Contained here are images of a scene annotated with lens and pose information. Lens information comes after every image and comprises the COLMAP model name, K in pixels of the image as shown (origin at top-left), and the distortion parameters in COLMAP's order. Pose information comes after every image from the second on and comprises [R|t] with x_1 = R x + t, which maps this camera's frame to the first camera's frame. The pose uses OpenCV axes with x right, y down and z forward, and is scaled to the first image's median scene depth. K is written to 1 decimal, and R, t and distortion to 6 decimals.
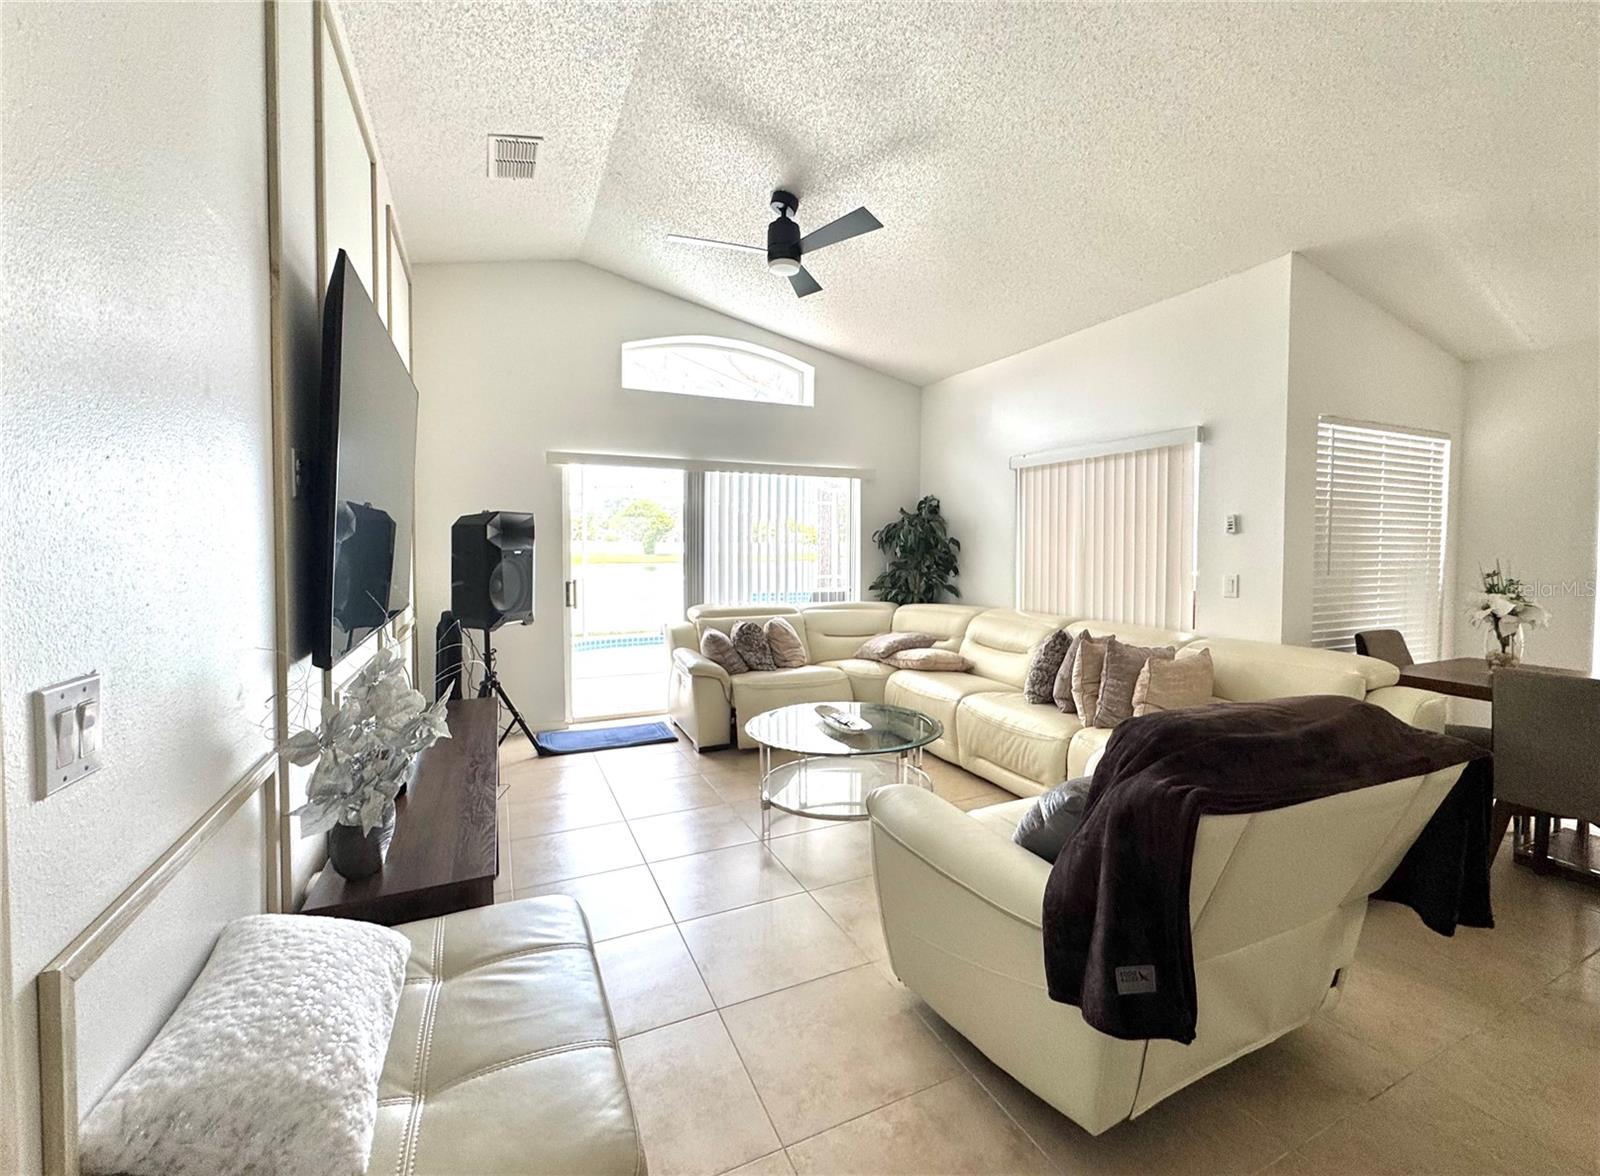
lens RADIAL K [[689.9, 0, 846.7], [0, 689.9, 562.2], [0, 0, 1]] dist [-0.002174, -0.000113]
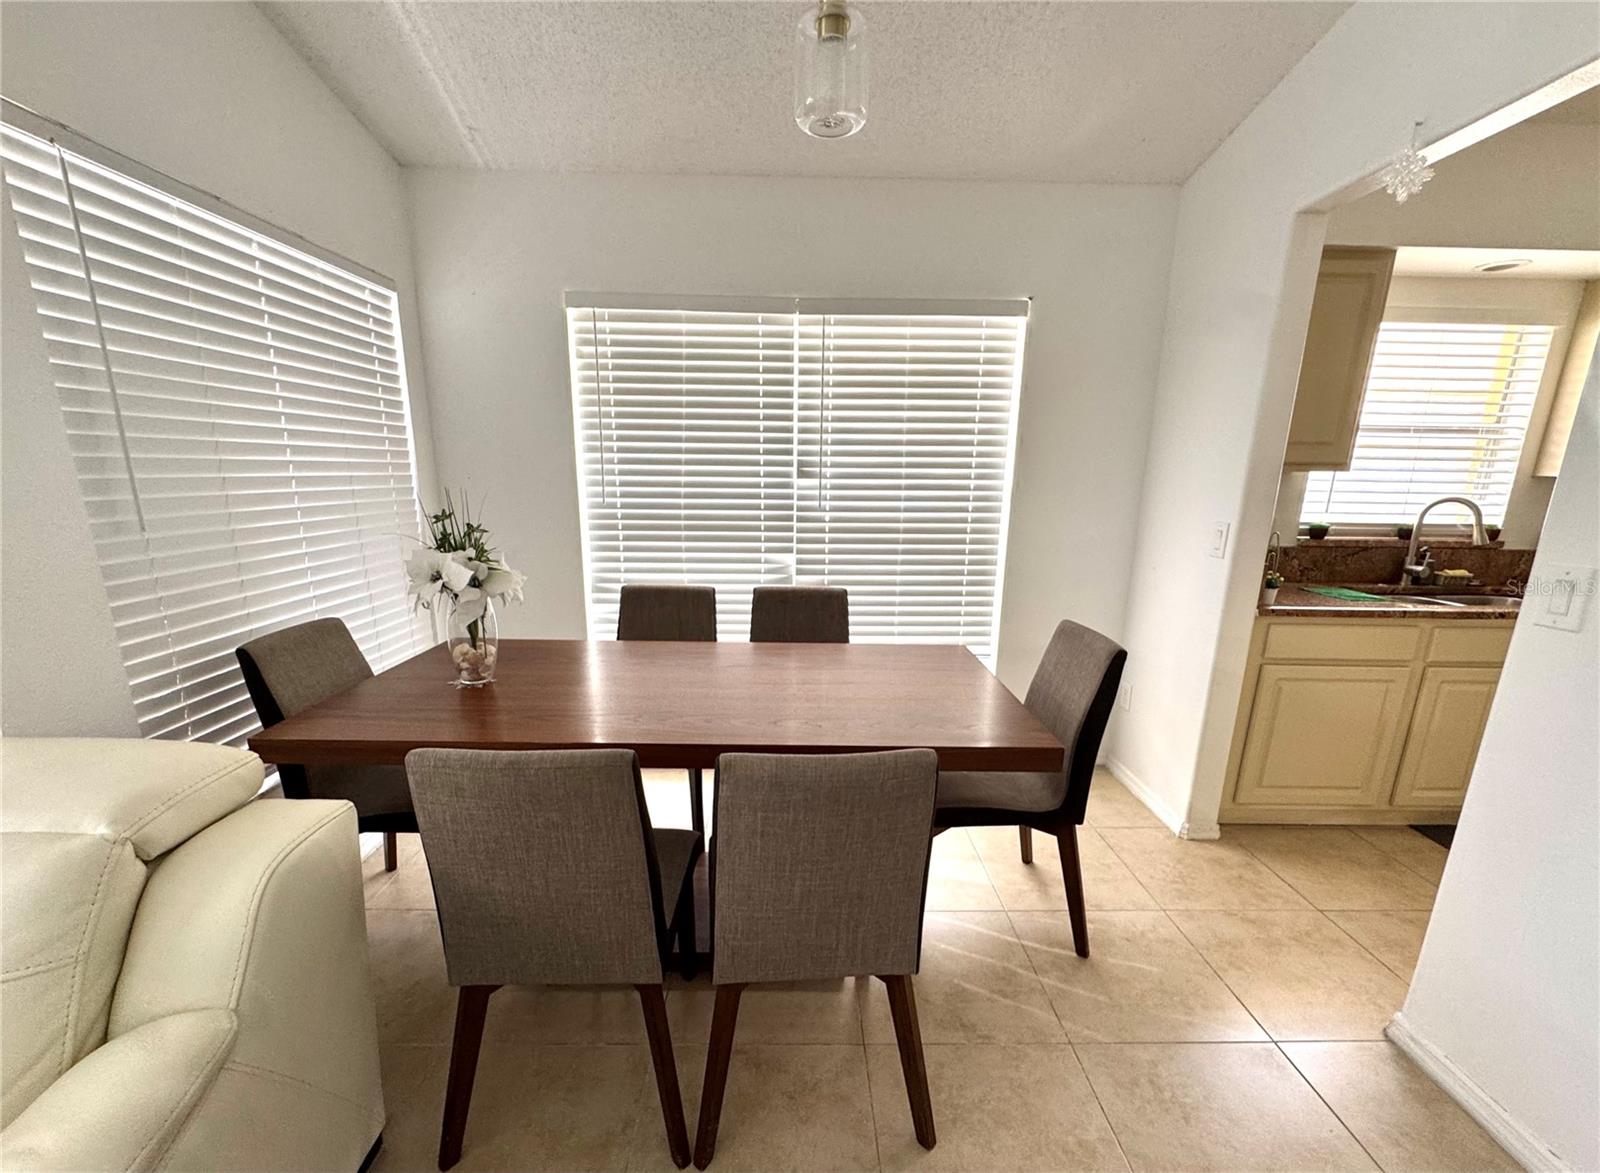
lens RADIAL K [[676.3, 0, 796.8], [0, 676.3, 634.3], [0, 0, 1]] dist [-0.001708, -0.000338]
pose [[0.443743, -0.214131, 0.870196, 0.390886], [0.013062, 0.972476, 0.232638, -0.010038], [-0.896059, -0.091865, 0.434326, 0.336644]]
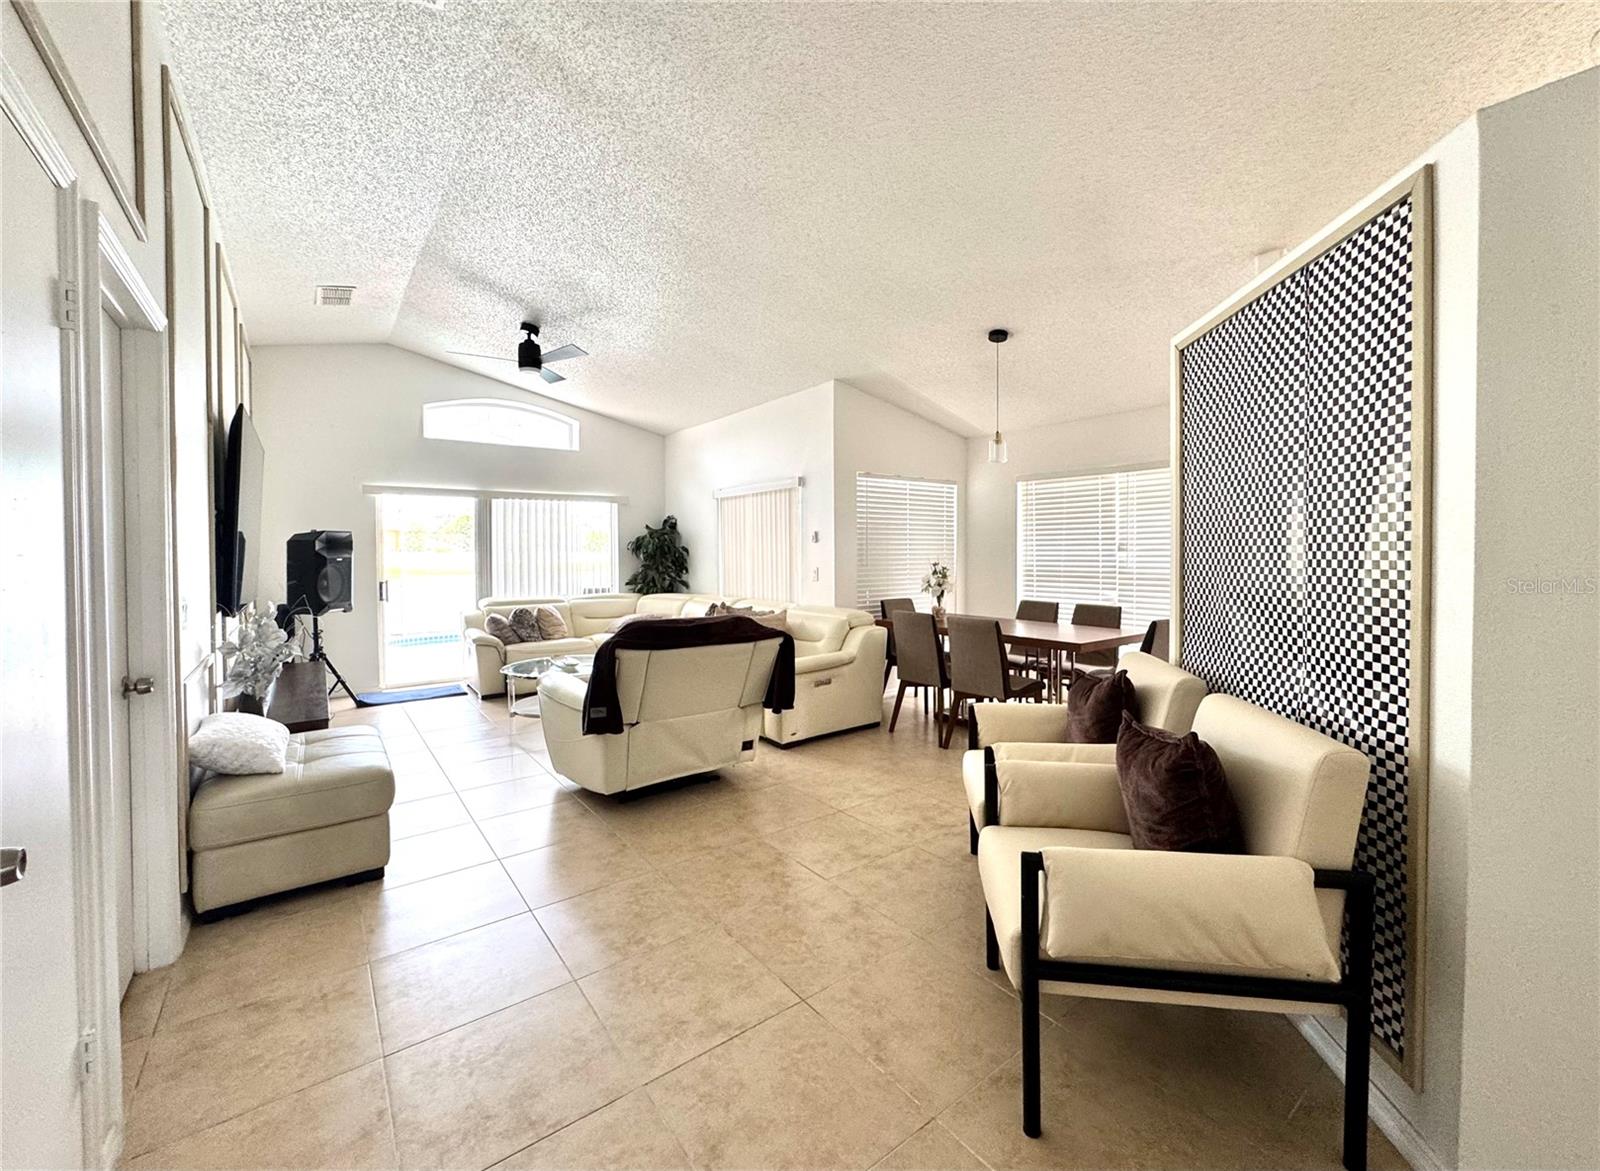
lens RADIAL K [[651.2, 0, 797.9], [0, 651.2, 560.6], [0, 0, 1]] dist [-0.000953, -0.000165]
pose [[0.985445, -0.013051, 0.169492, 0.205967], [0.015195, 0.999820, -0.011358, 0.015707], [-0.169313, 0.013768, 0.985466, -0.438043]]
